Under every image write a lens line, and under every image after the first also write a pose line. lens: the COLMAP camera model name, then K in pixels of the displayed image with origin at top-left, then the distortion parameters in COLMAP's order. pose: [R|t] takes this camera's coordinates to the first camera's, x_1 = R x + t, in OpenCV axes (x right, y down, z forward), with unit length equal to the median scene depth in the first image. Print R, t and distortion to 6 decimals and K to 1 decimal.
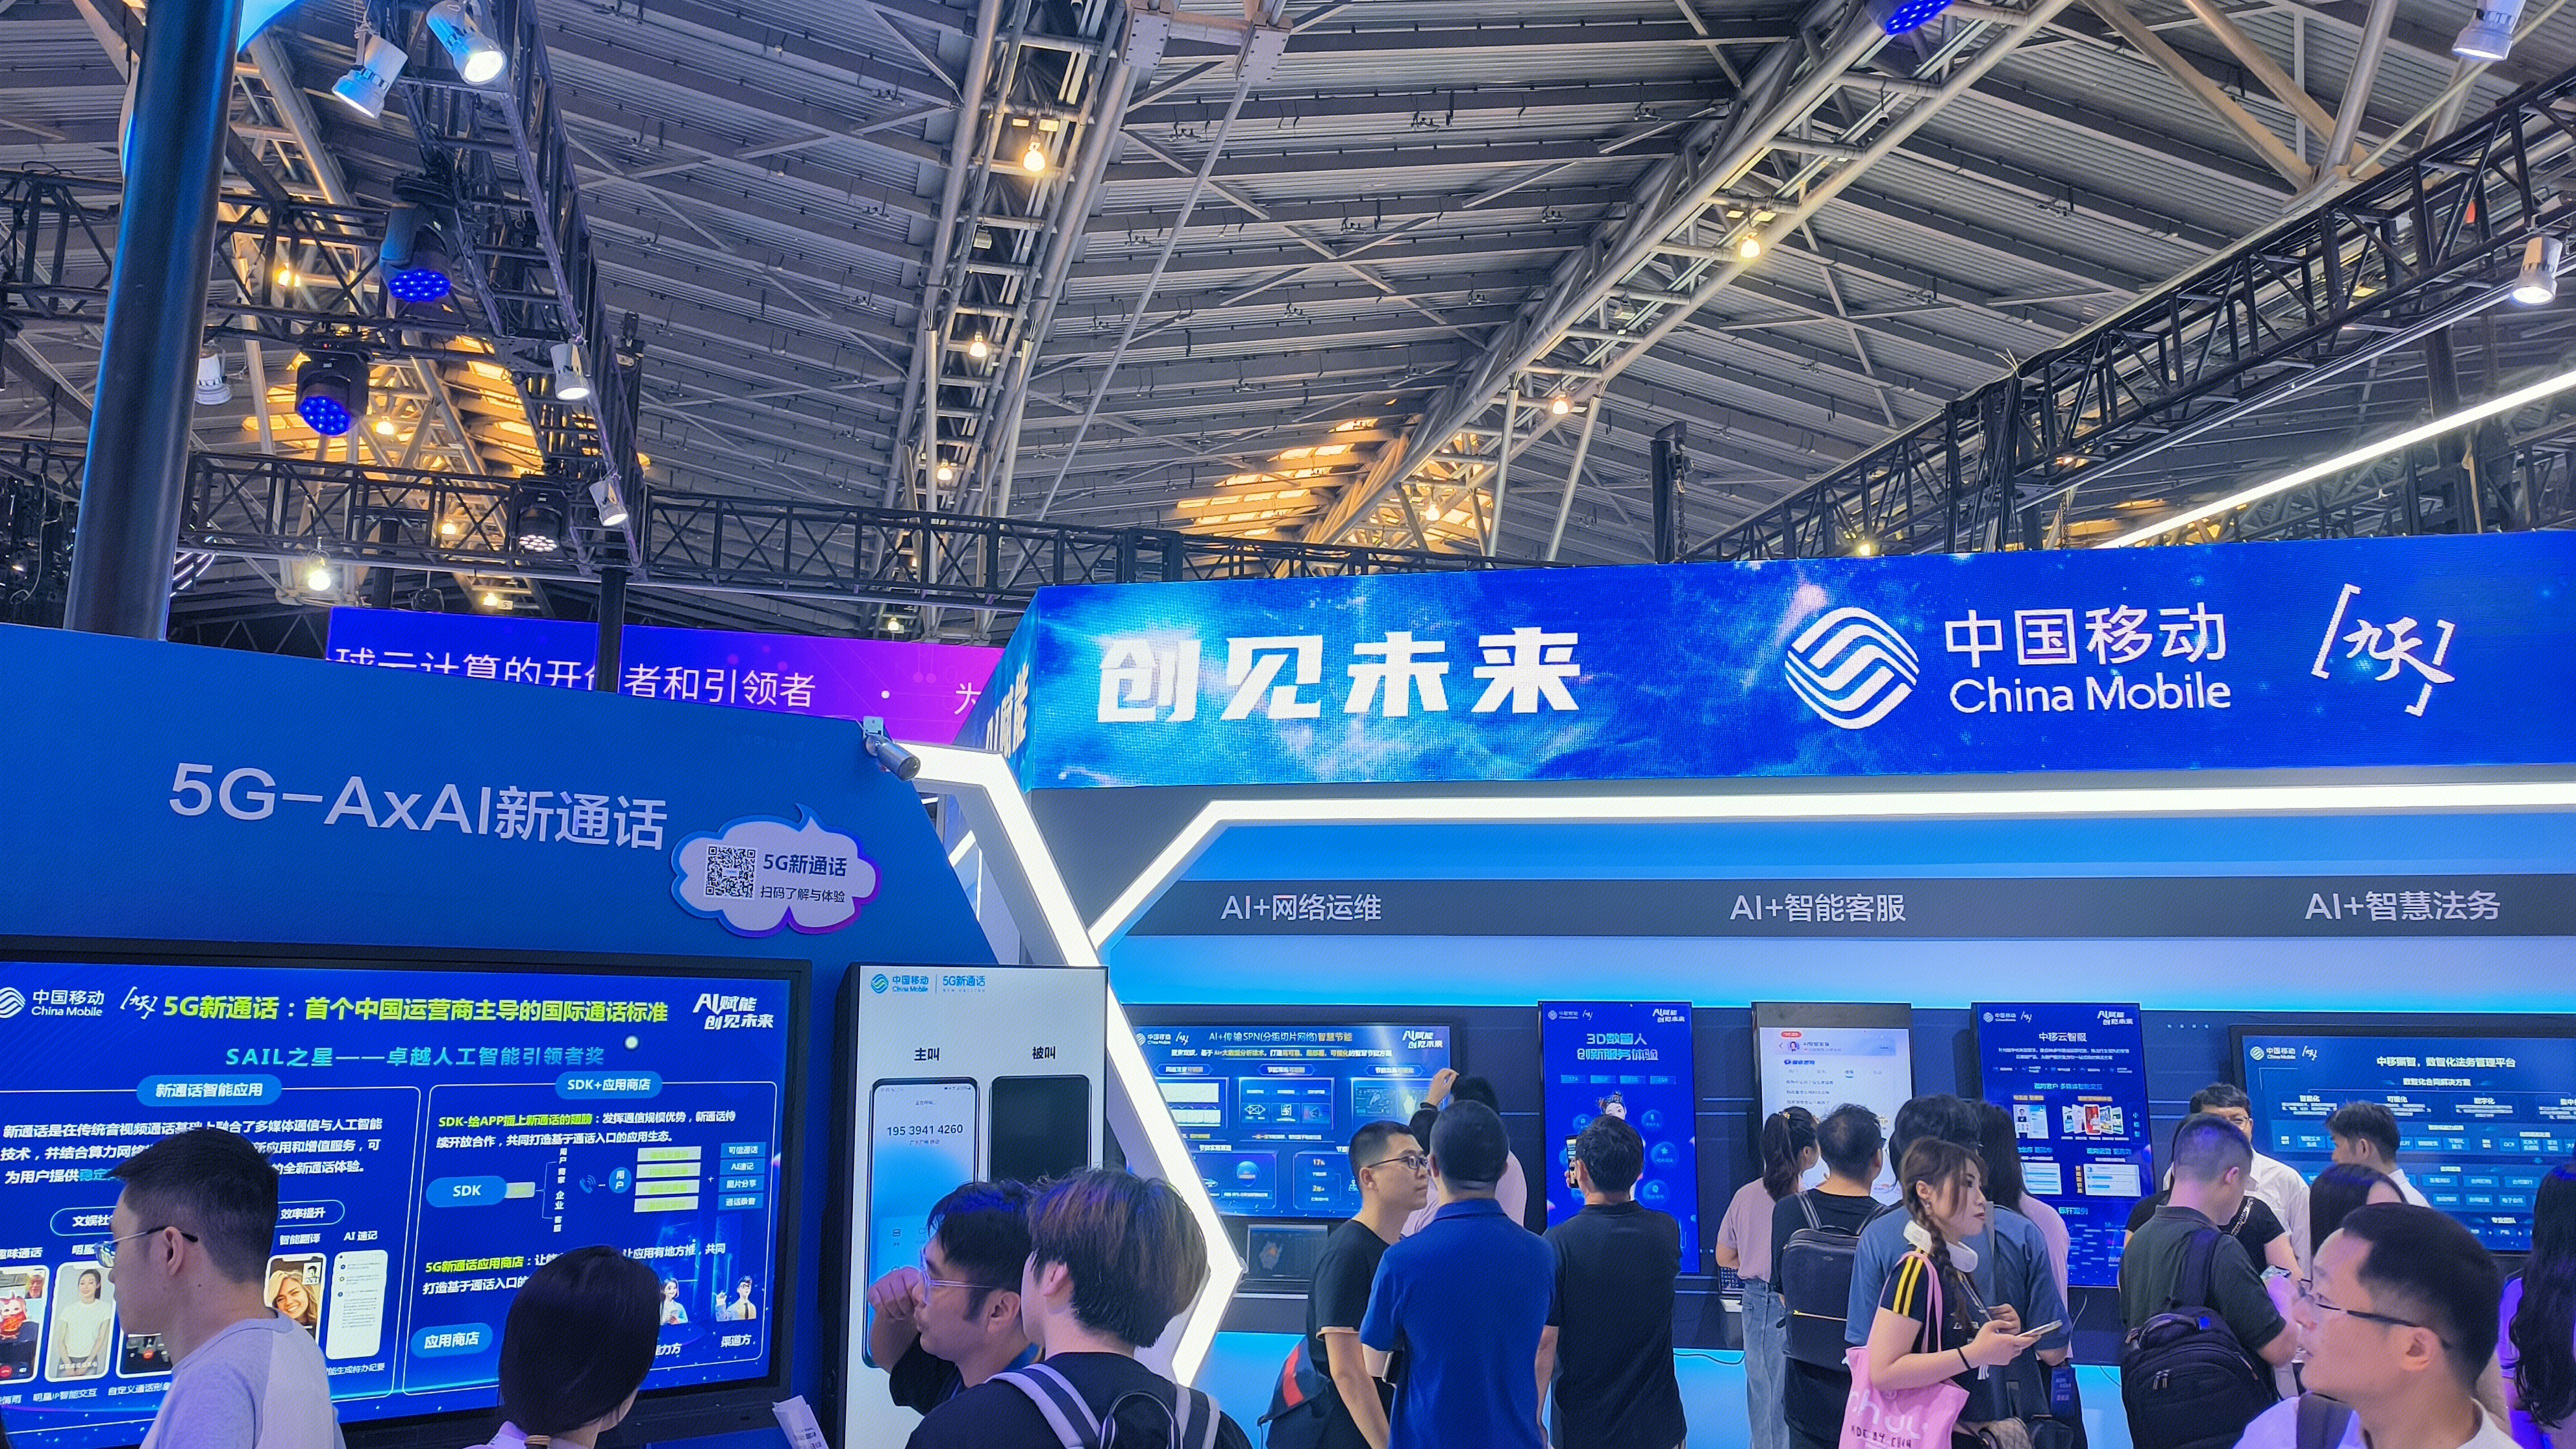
lens RADIAL K [[1870.5, 0, 1267.2], [0, 1870.5, 698.1], [0, 0, 1]] dist [0.038594, -0.031159]
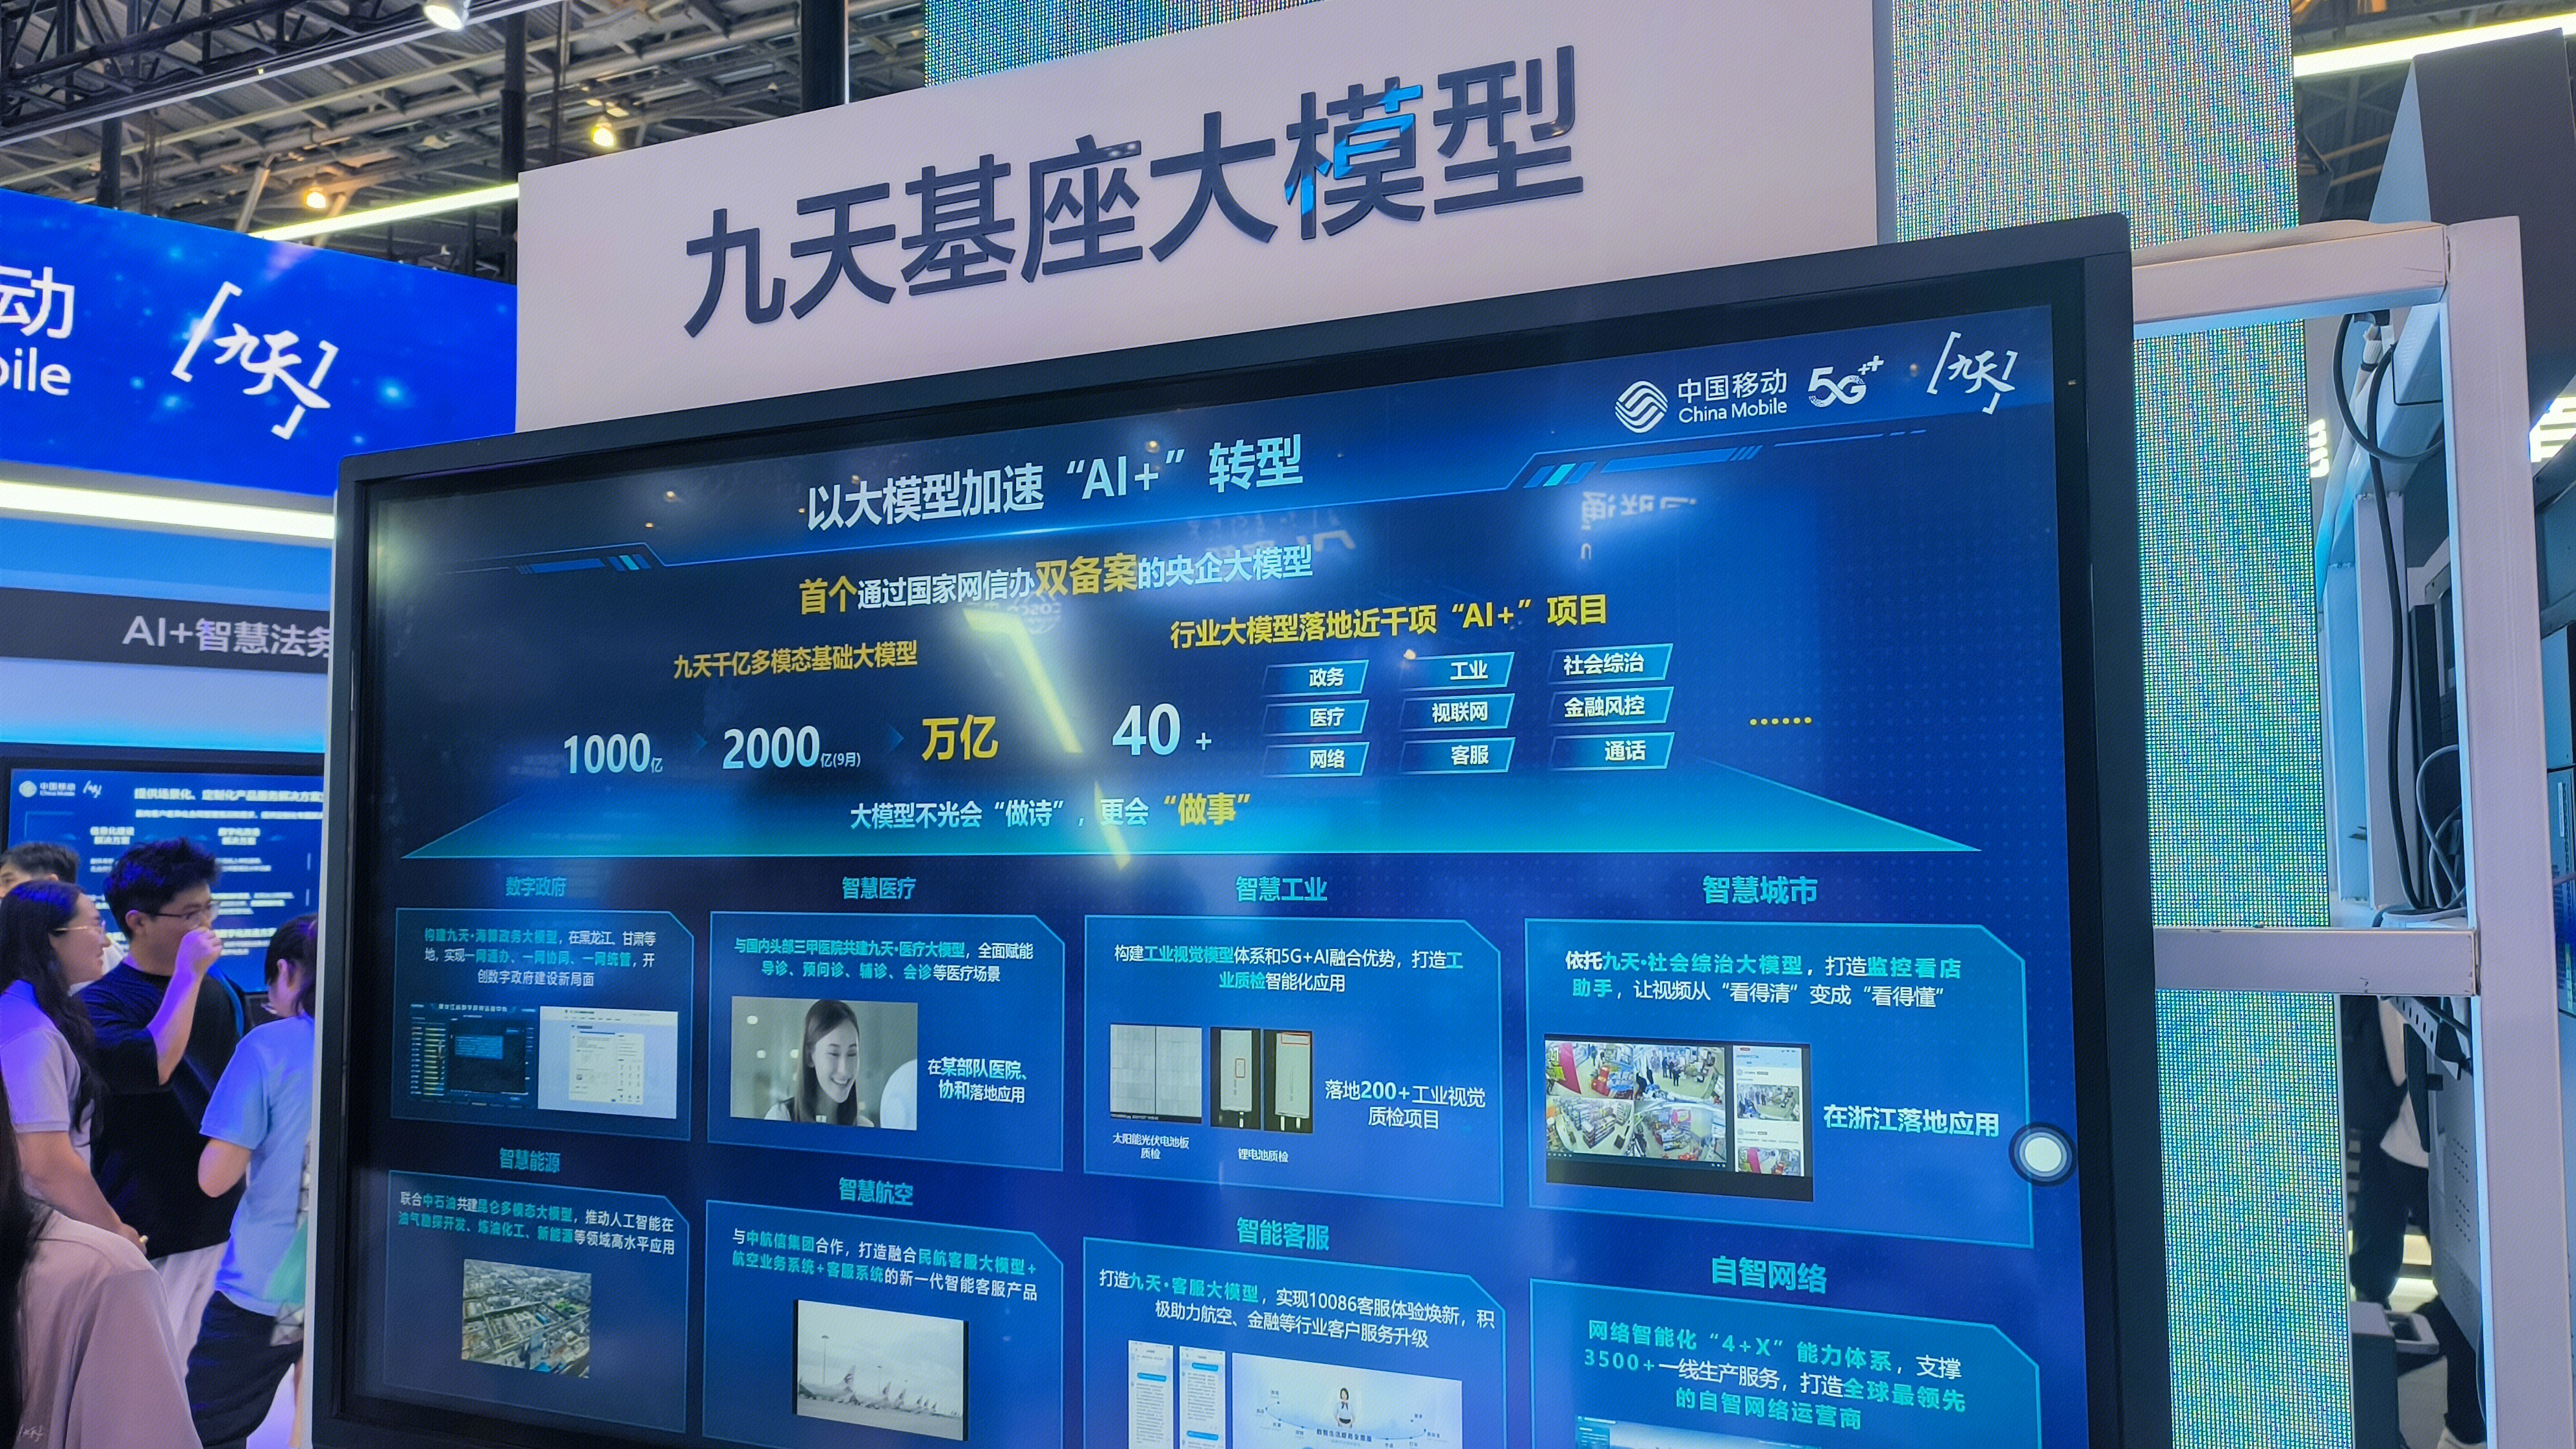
lens RADIAL K [[1870.5, 0, 1283.6], [0, 1870.5, 727.5], [0, 0, 1]] dist [0.038594, -0.031159]
pose [[0.643333, 0.042705, 0.764394, 0.226697], [-0.141294, 0.987915, 0.063724, 0.022176], [-0.752435, -0.149001, 0.641593, 0.007202]]
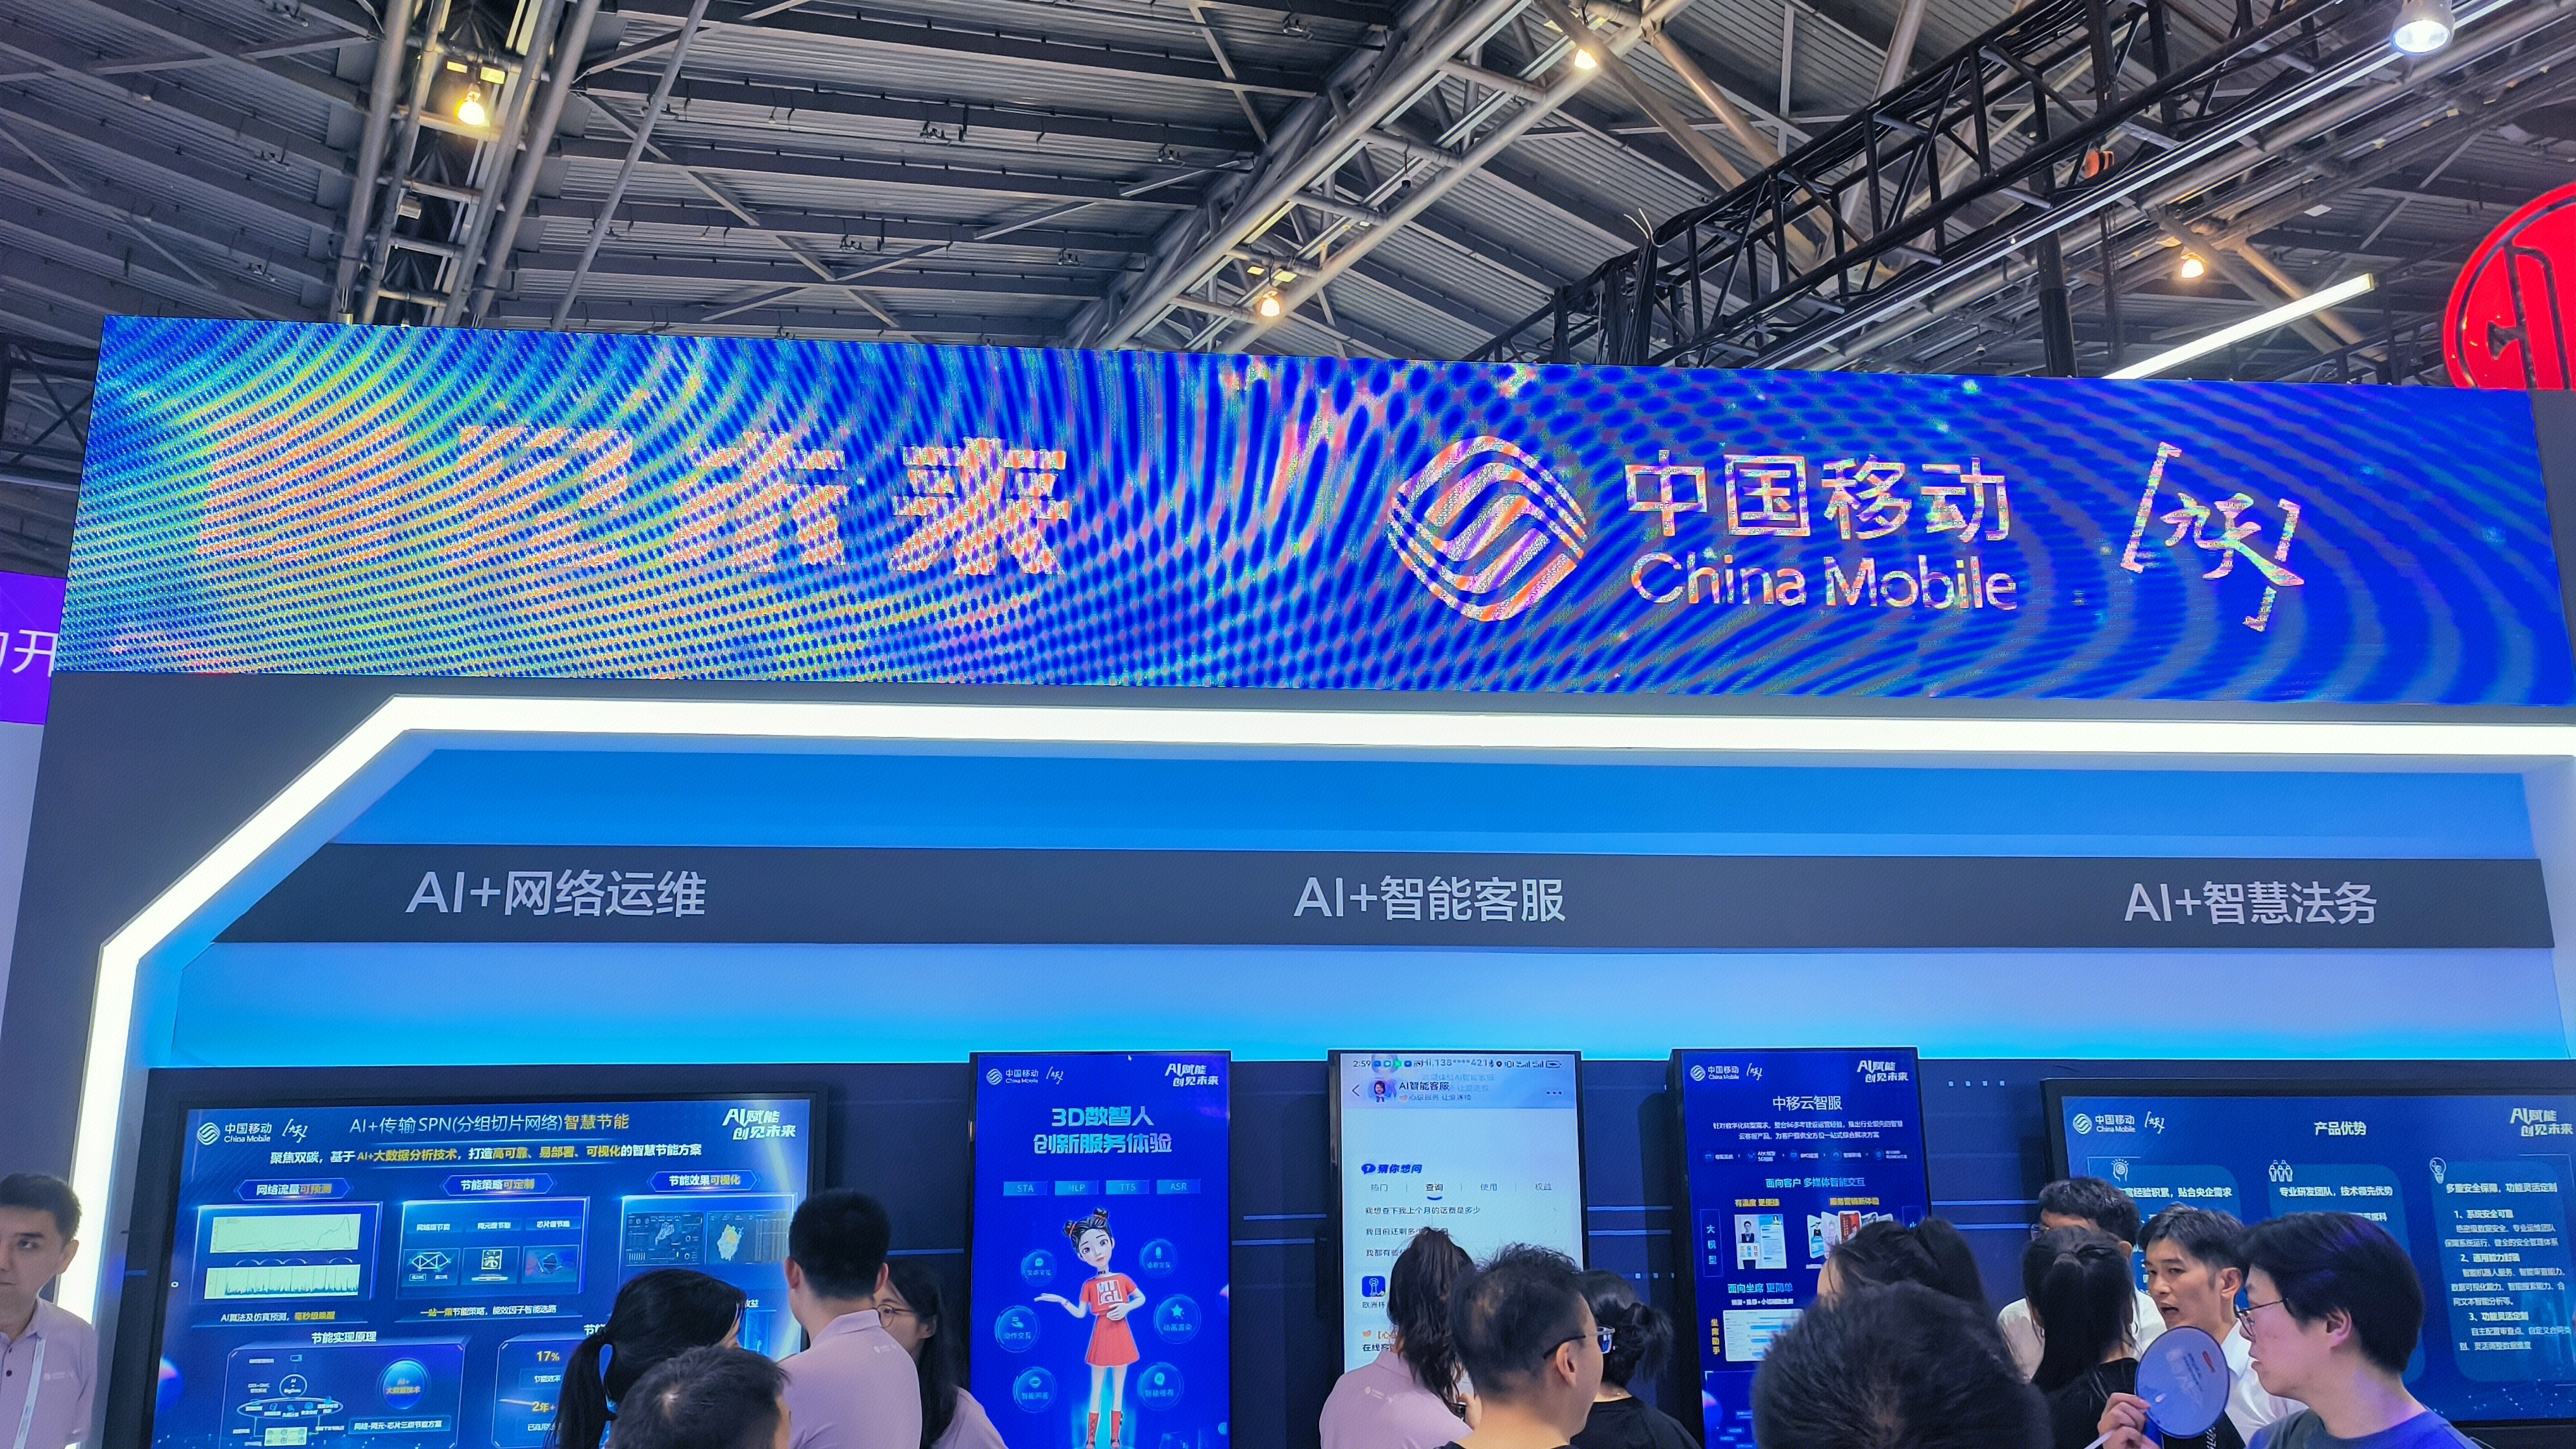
lens RADIAL K [[1870.5, 0, 1291.6], [0, 1870.5, 719.0], [0, 0, 1]] dist [0.038594, -0.031159]
pose [[0.960972, 0.045945, 0.272804, 0.083534], [-0.035828, 0.998477, -0.041955, 0.086129], [-0.274316, 0.030543, 0.961154, 0.448878]]
